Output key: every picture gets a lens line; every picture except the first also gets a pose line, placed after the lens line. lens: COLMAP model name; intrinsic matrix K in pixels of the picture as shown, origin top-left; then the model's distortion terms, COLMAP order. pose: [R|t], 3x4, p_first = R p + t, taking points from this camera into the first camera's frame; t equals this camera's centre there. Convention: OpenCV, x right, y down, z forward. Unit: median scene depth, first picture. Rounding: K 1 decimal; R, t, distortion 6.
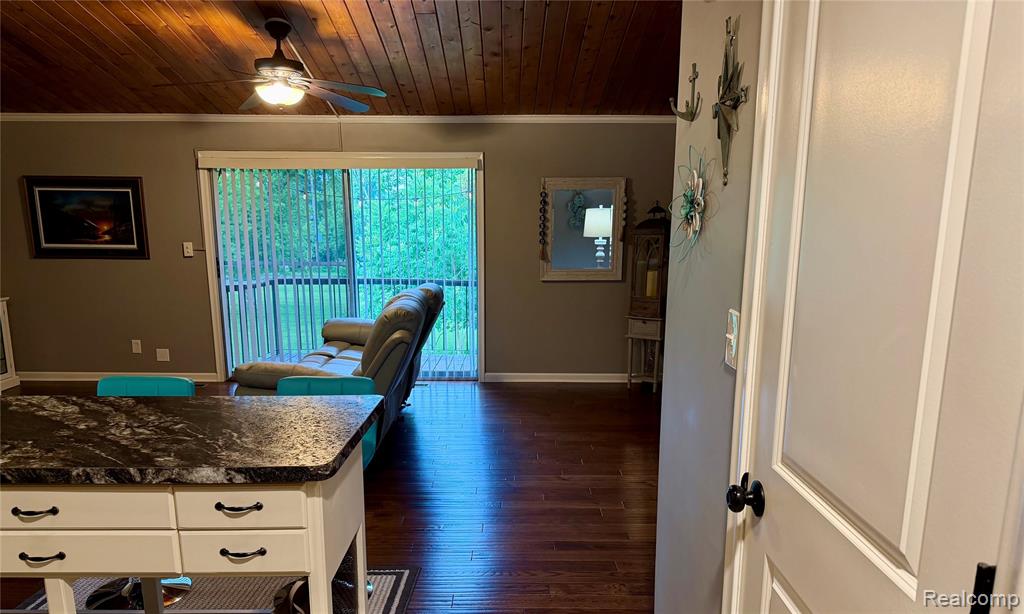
lens RADIAL K [[721.8, 0, 530.6], [0, 721.8, 395.4], [0, 0, 1]] dist [-0.029568, 0.000312]
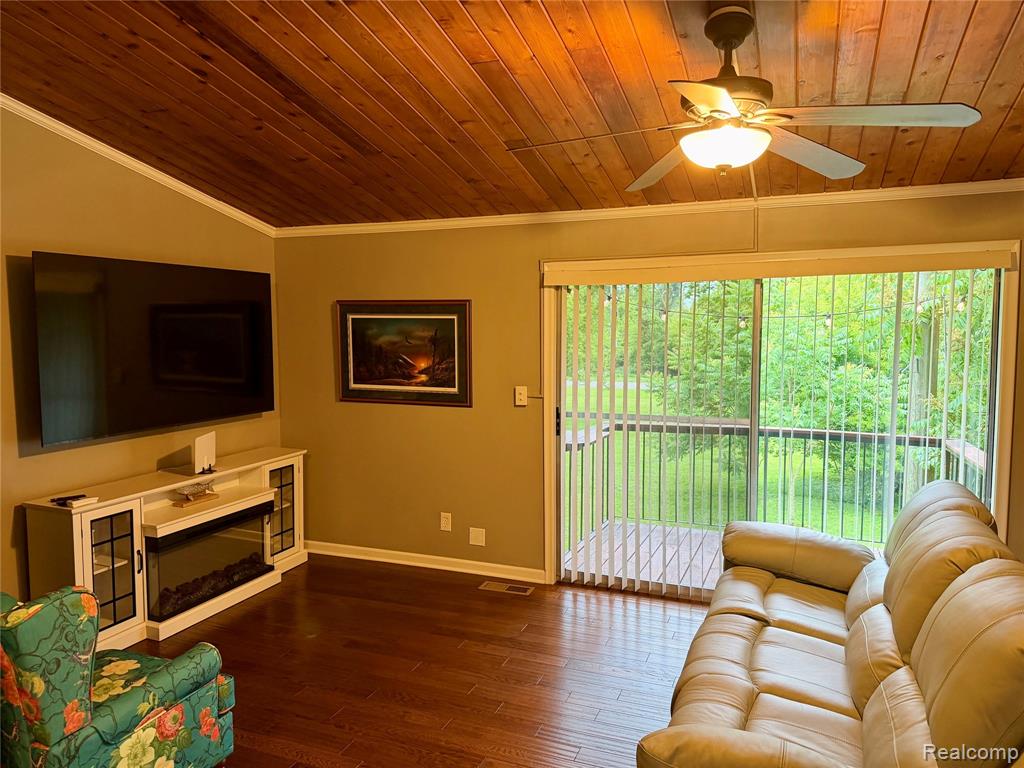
lens RADIAL K [[716.3, 0, 513.7], [0, 716.3, 388.0], [0, 0, 1]] dist [0.070579, -0.101721]
pose [[0.915249, 0.018987, -0.402441, -0.198068], [-0.078910, 0.987990, -0.132848, -0.117082], [0.395085, 0.153346, 0.905755, 0.347683]]
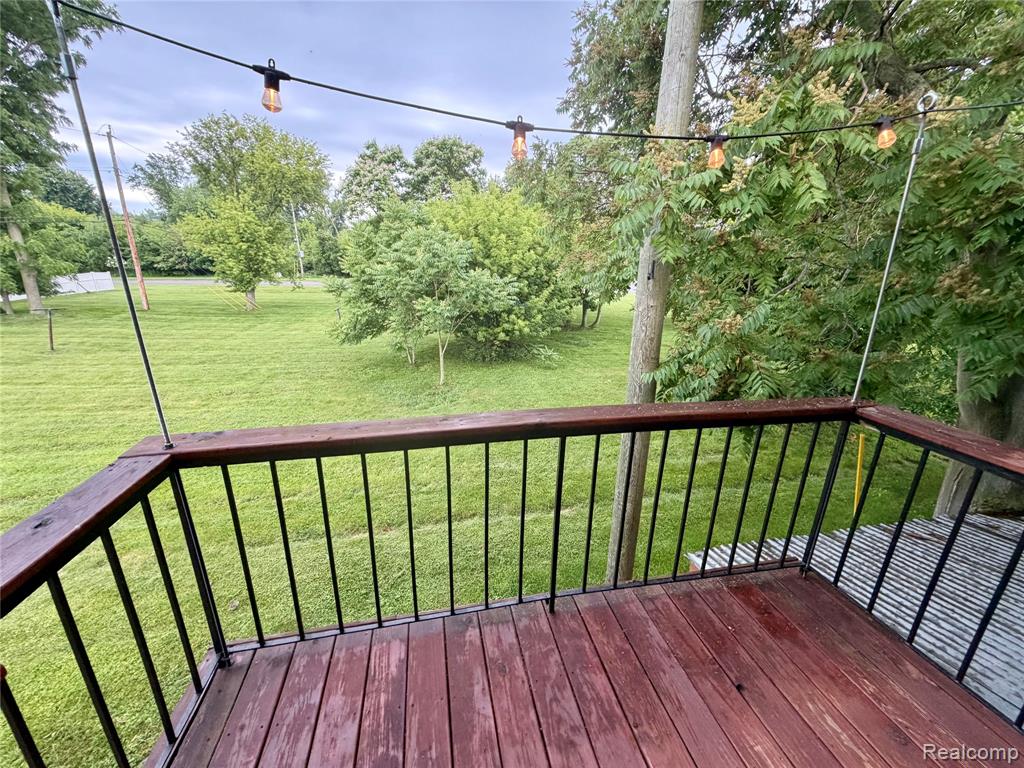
lens RADIAL K [[409.4, 0, 508.6], [0, 409.4, 385.6], [0, 0, 1]] dist [-0.000626, 0.000488]
pose [[0.985956, -0.044156, 0.161060, -0.342682], [0.028731, 0.994882, 0.096872, -0.257738], [-0.164513, -0.090884, 0.982179, 1.103972]]
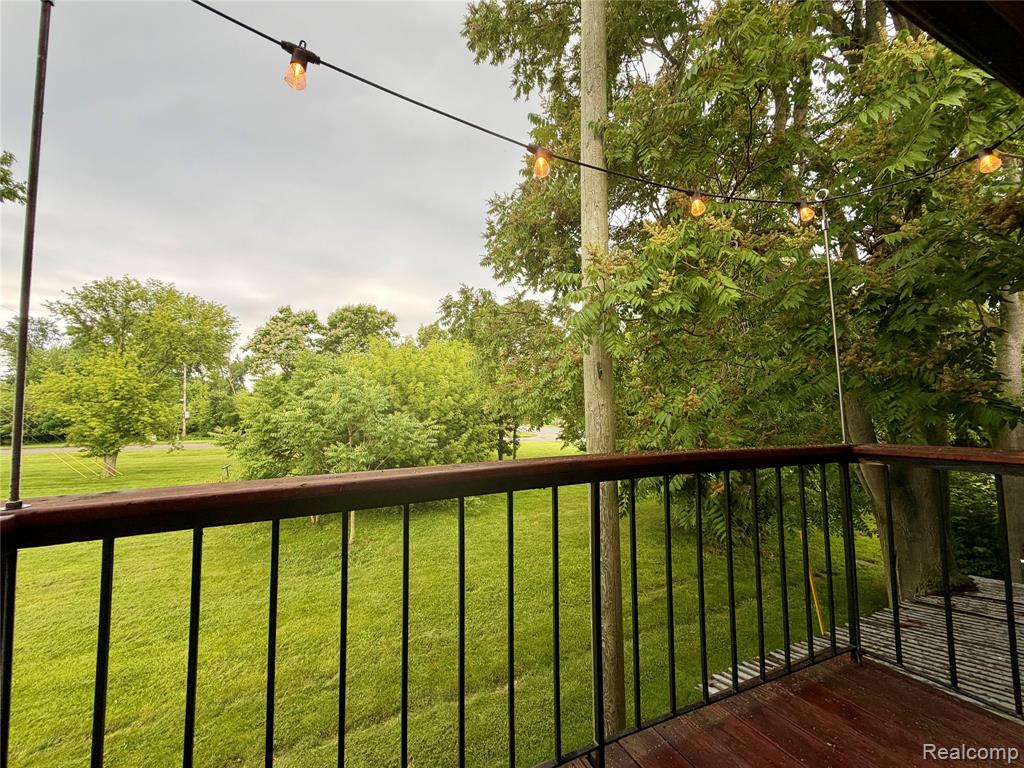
lens RADIAL K [[409.4, 0, 509.3], [0, 409.4, 384.5], [0, 0, 1]] dist [-0.000626, 0.000488]
pose [[0.925681, 0.003983, 0.378284, -0.388722], [0.101232, 0.960871, -0.257836, -0.202299], [-0.364509, 0.276968, 0.889057, 1.160061]]
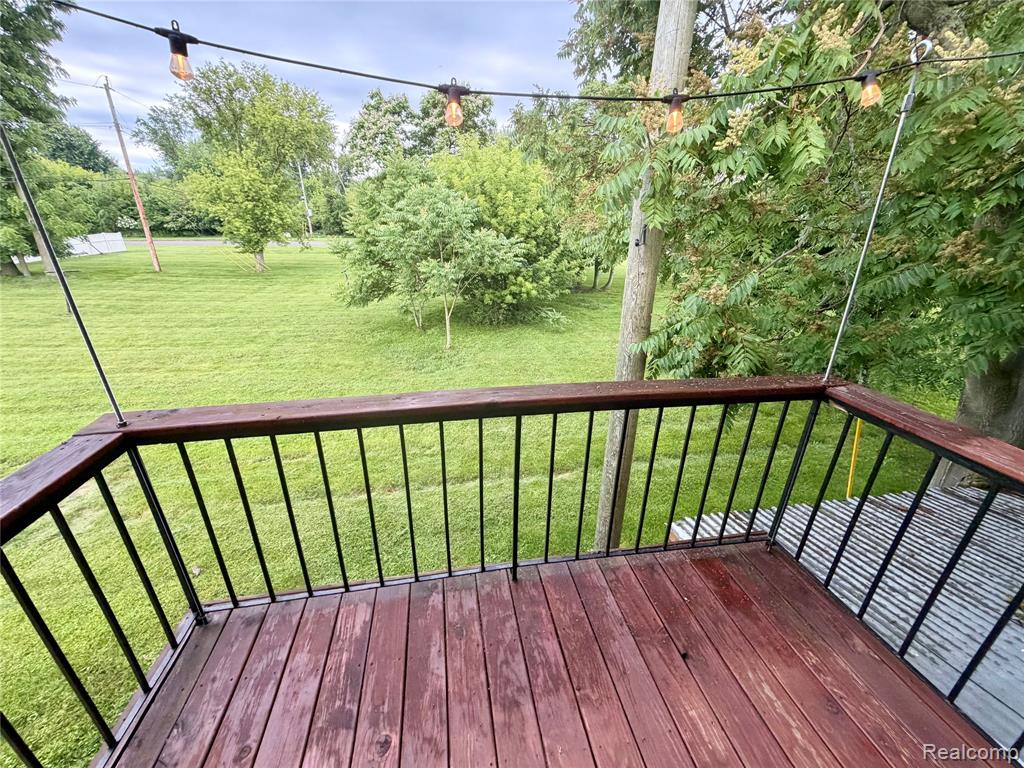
lens RADIAL K [[409.4, 0, 508.4], [0, 409.4, 385.7], [0, 0, 1]] dist [-0.000626, 0.000488]
pose [[0.990616, -0.051863, 0.126452, -0.308132], [0.027561, 0.982003, 0.186841, -0.265851], [-0.133867, -0.181603, 0.974218, 1.102455]]
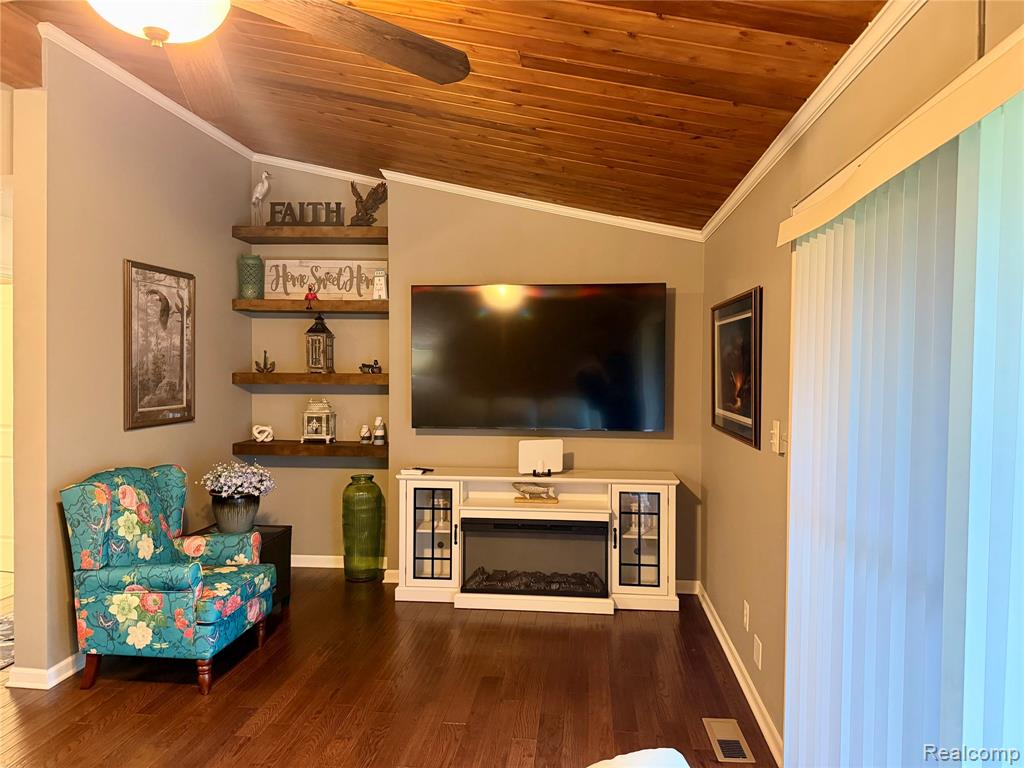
lens RADIAL K [[716.3, 0, 512.6], [0, 716.3, 386.6], [0, 0, 1]] dist [0.070579, -0.101721]
pose [[-0.135086, 0.010909, -0.990774, -0.024039], [-0.234876, 0.971086, 0.042716, -0.217020], [0.962593, 0.238479, -0.128618, 0.906415]]
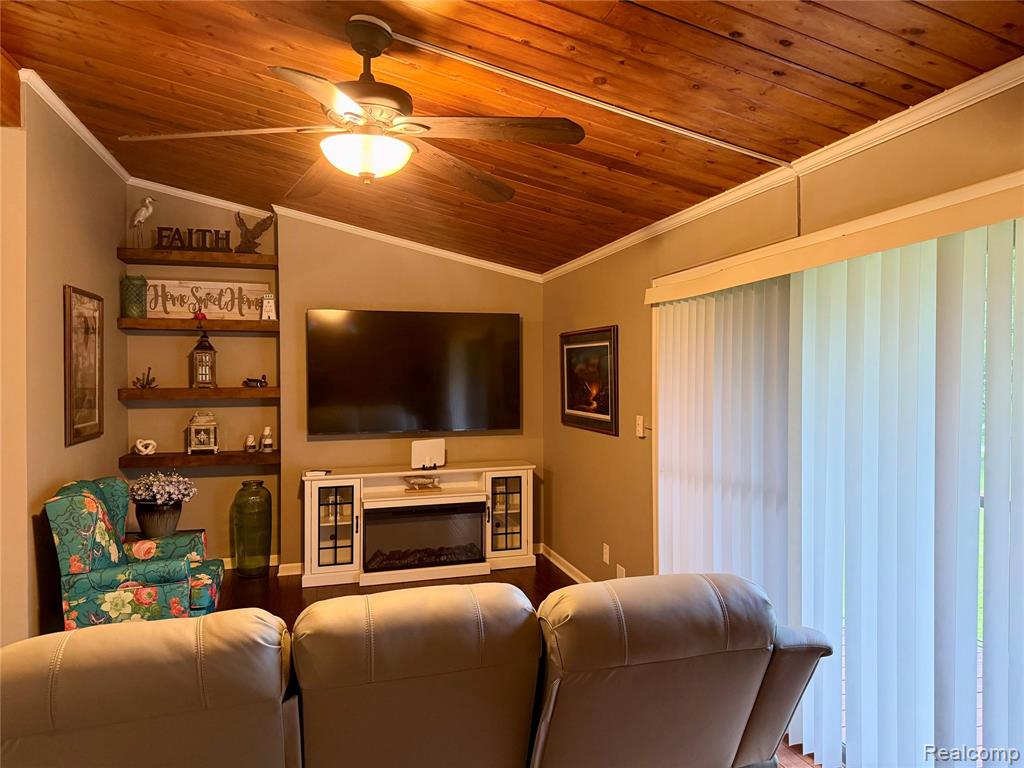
lens RADIAL K [[716.3, 0, 520.7], [0, 716.3, 383.9], [0, 0, 1]] dist [0.070579, -0.101721]
pose [[0.245890, -0.001378, -0.969297, 0.137691], [-0.215112, 0.974985, -0.055955, -0.183518], [0.945127, 0.222266, 0.239443, 0.737611]]
